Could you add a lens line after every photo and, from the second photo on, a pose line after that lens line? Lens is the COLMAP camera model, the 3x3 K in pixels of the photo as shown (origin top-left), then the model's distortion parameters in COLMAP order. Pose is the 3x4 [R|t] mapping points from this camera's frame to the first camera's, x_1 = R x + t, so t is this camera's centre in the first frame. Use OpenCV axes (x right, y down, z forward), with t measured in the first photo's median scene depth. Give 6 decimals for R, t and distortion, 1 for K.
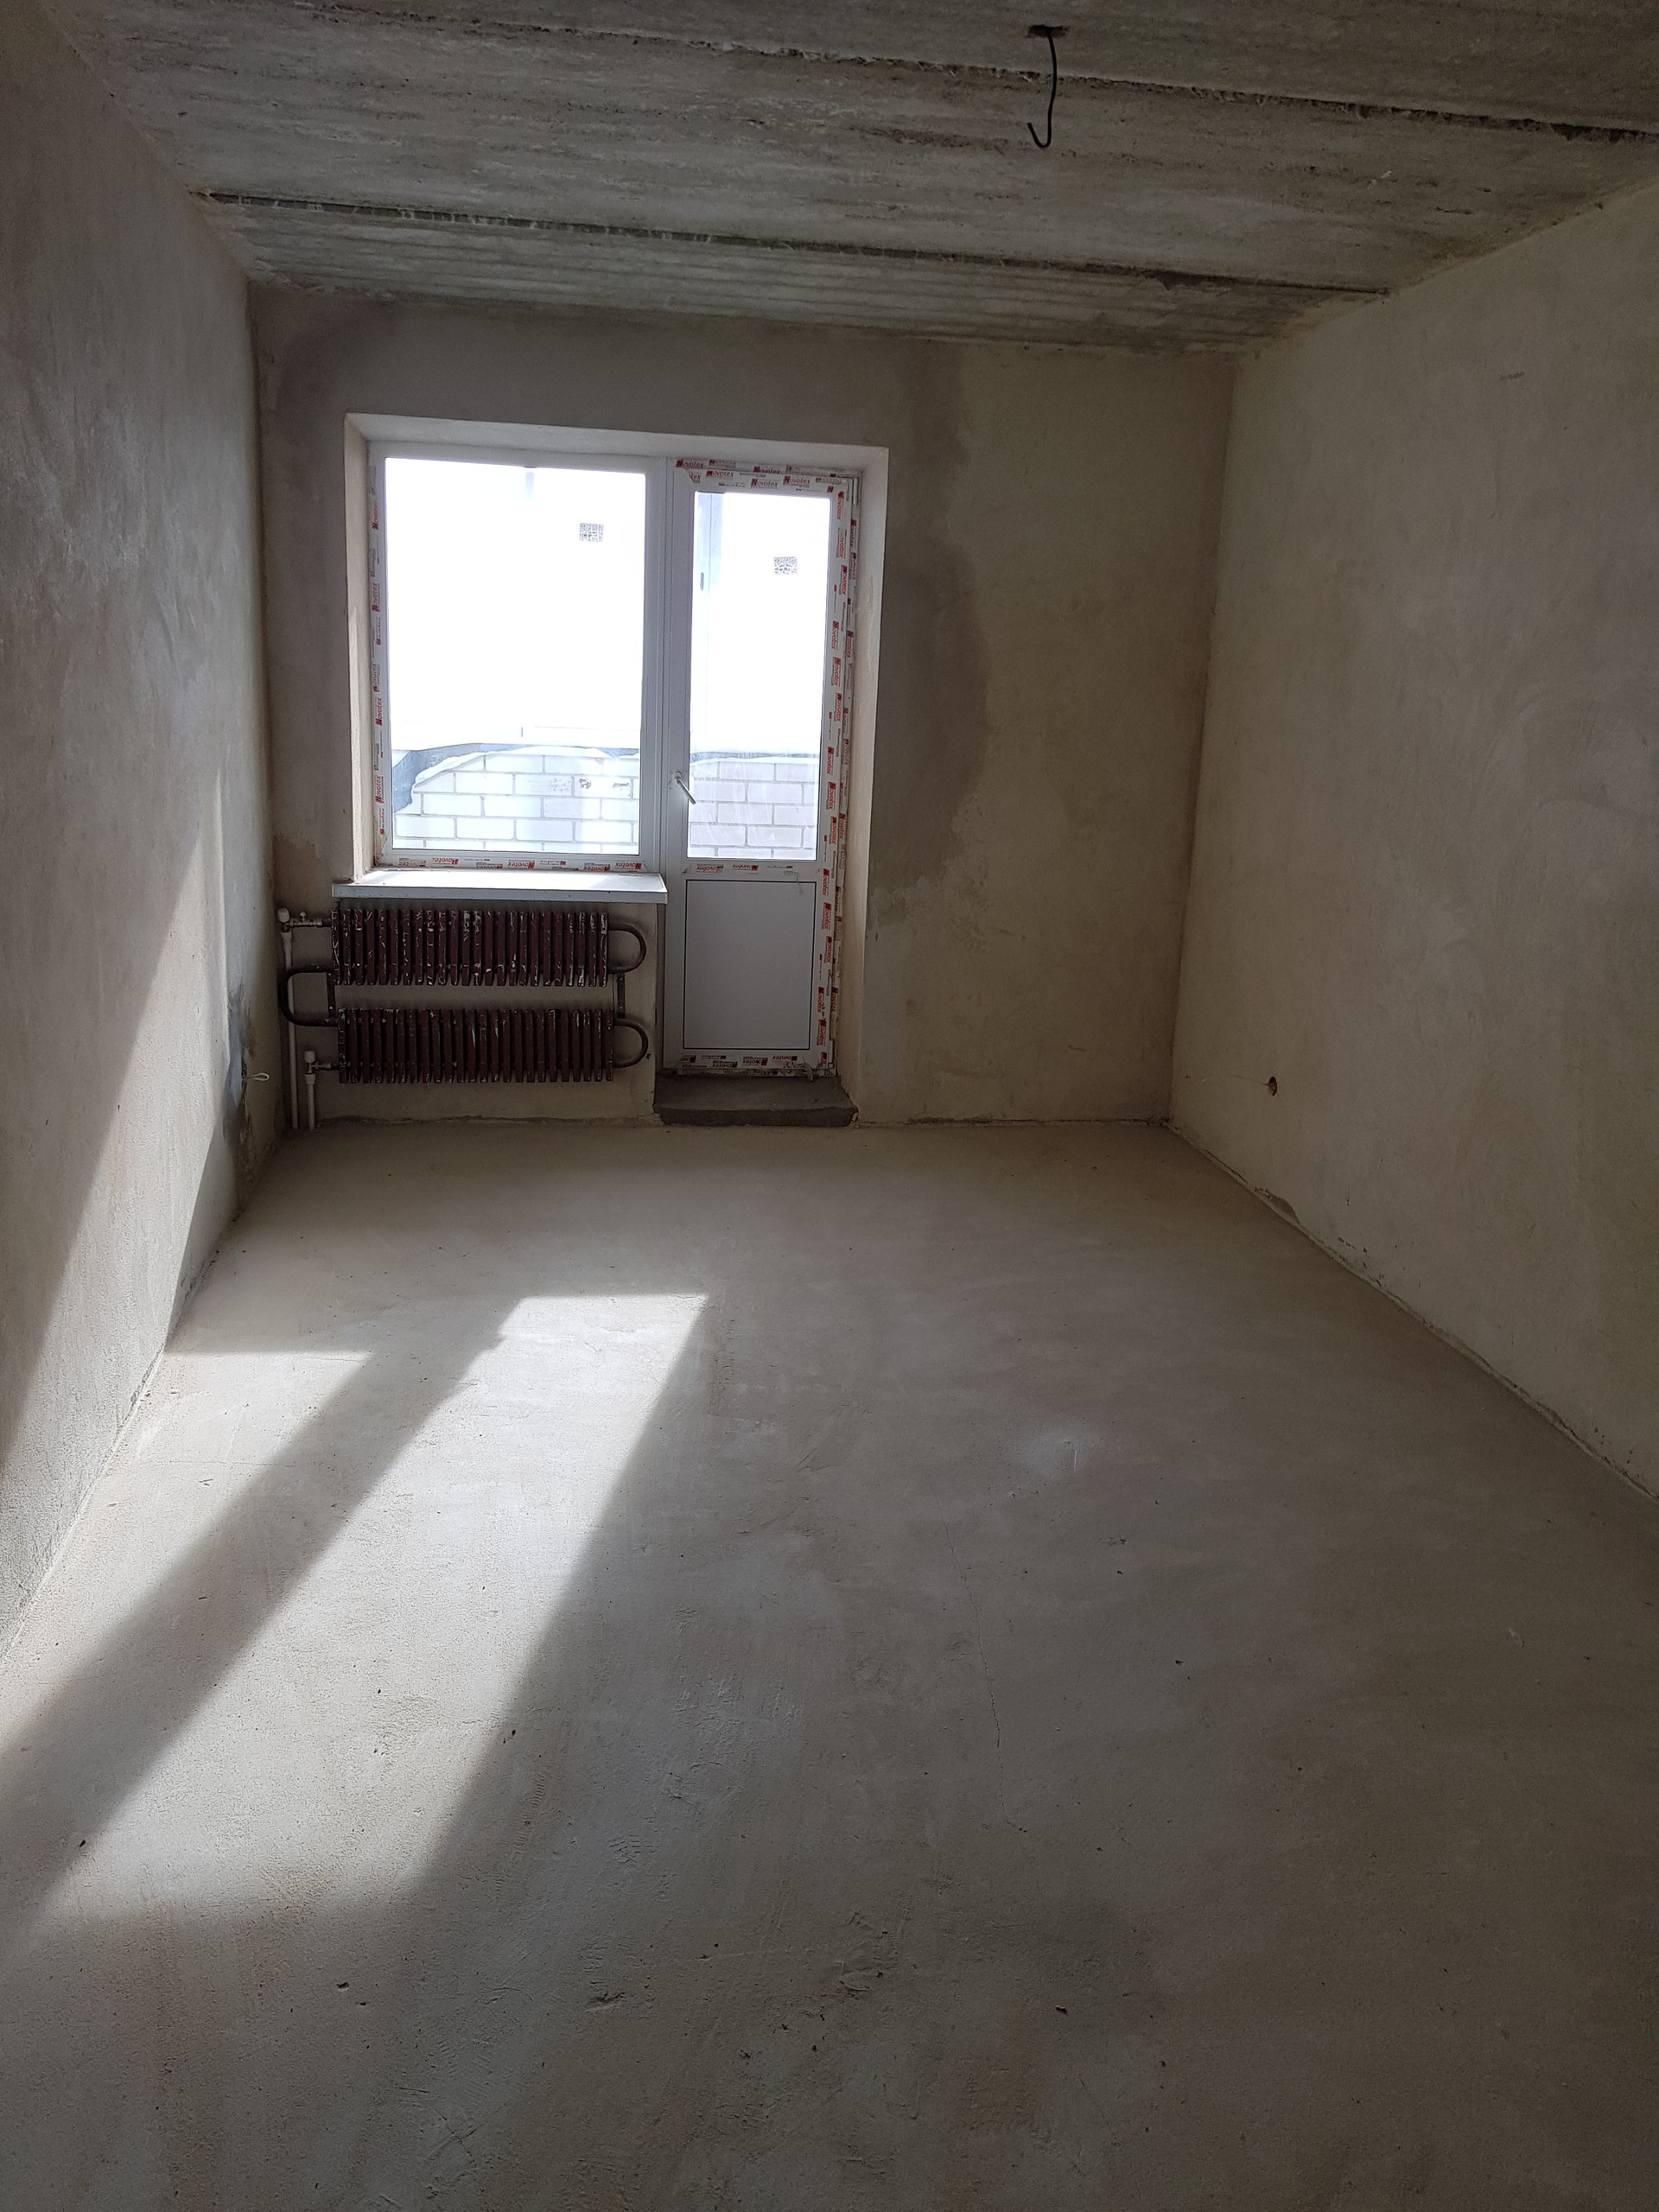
lens RADIAL K [[1668.2, 0, 838.3], [0, 1668.2, 1081.4], [0, 0, 1]] dist [0.011392, -0.000382]
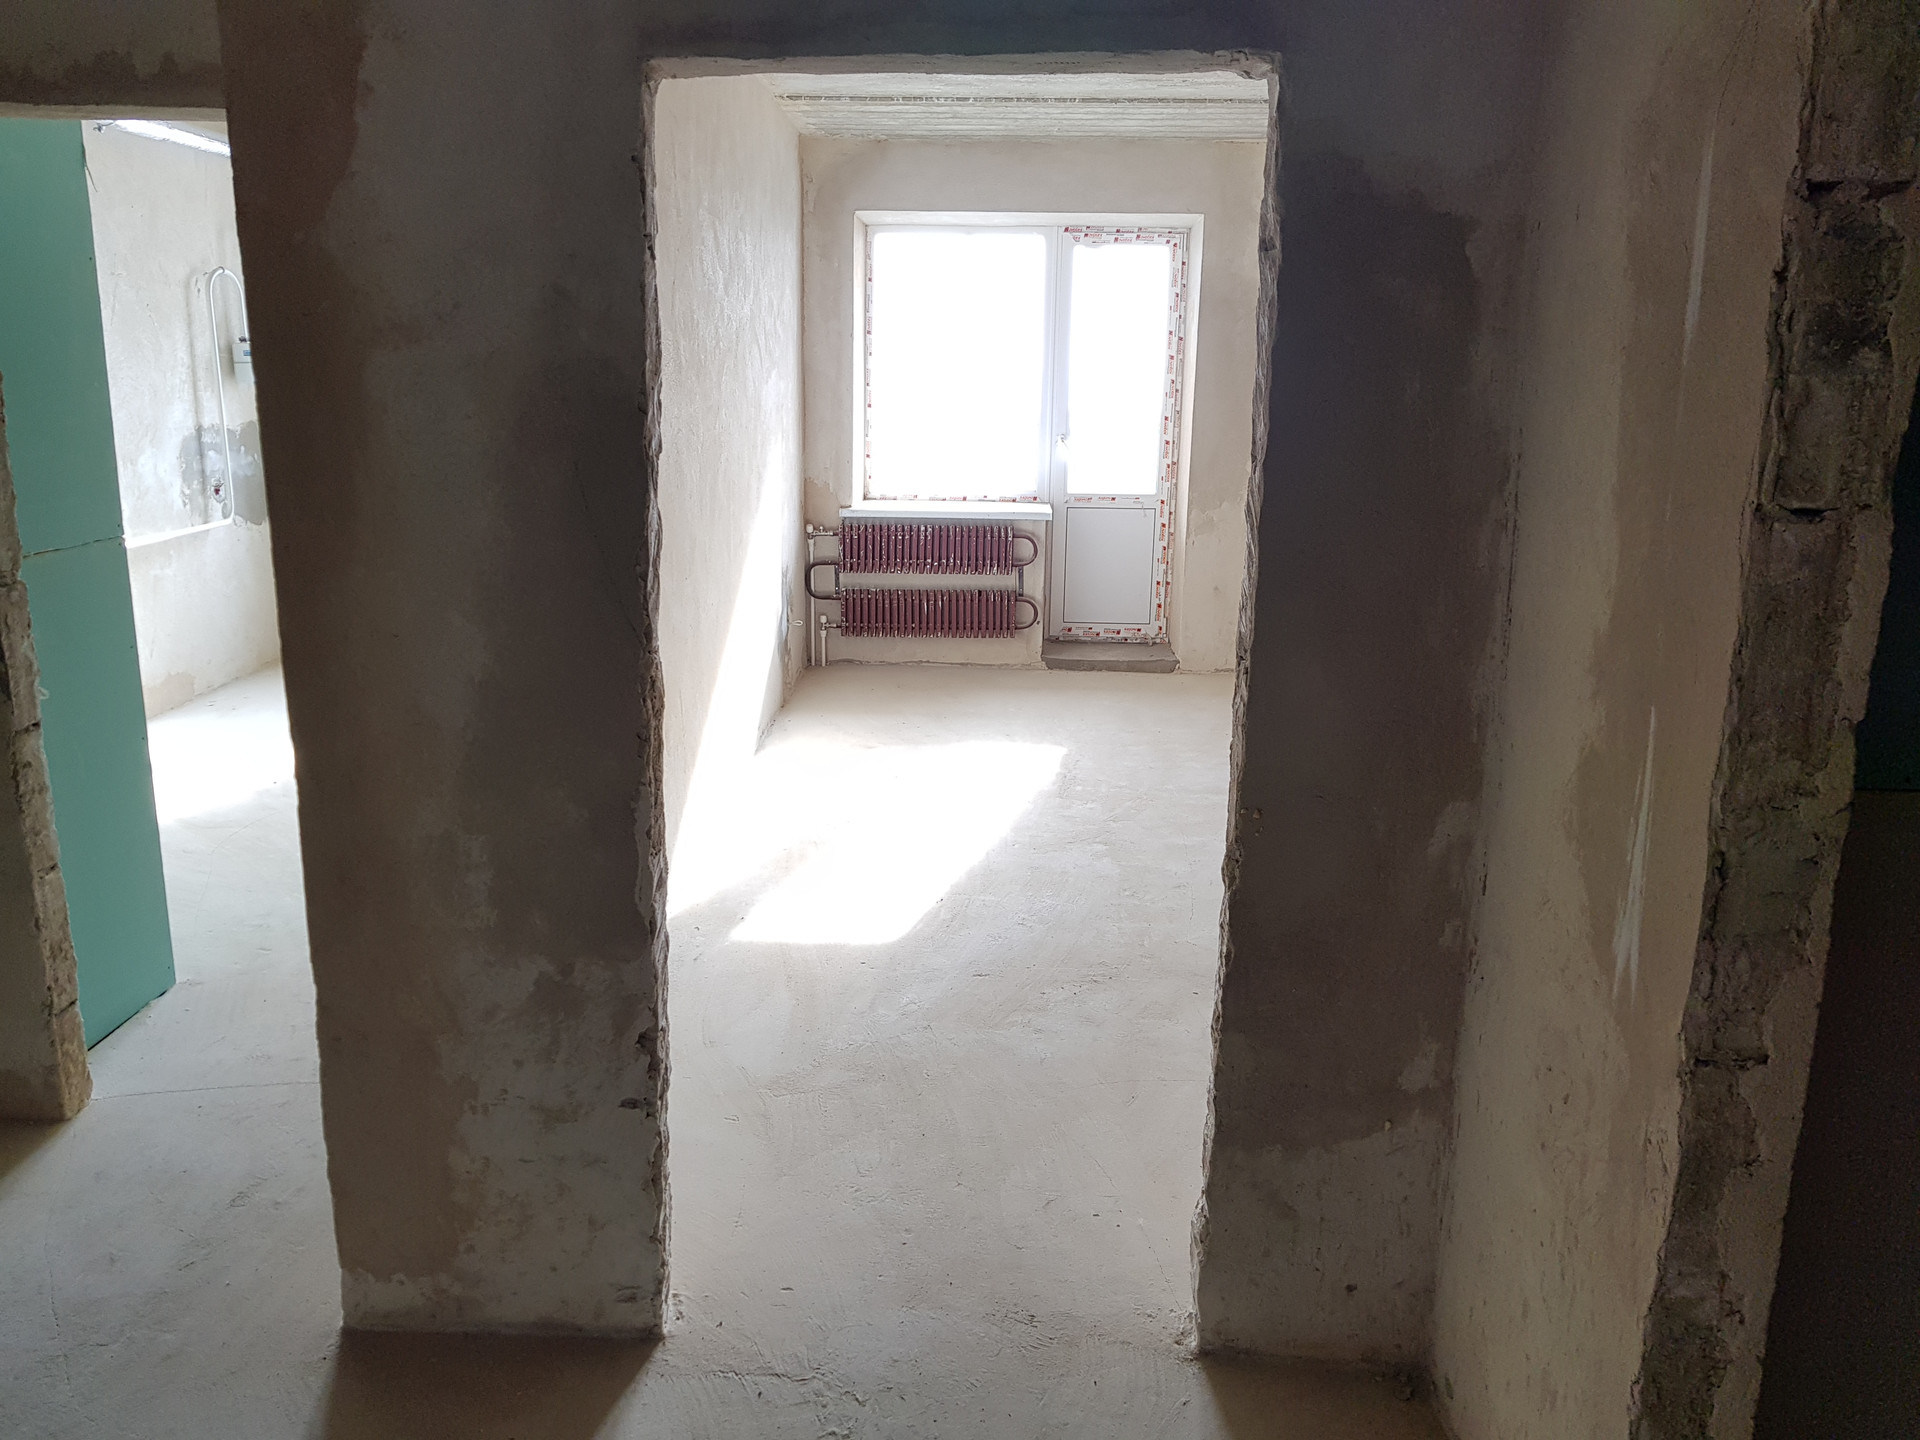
lens RADIAL K [[1448.0, 0, 960.0], [0, 1448.0, 720.0], [0, 0, 1]] dist [0.011392, -0.000382]
pose [[0.982210, 0.017210, -0.186998, 0.065029], [-0.018563, 0.999813, -0.005487, 0.083869], [0.186868, 0.008860, 0.982345, -0.308287]]
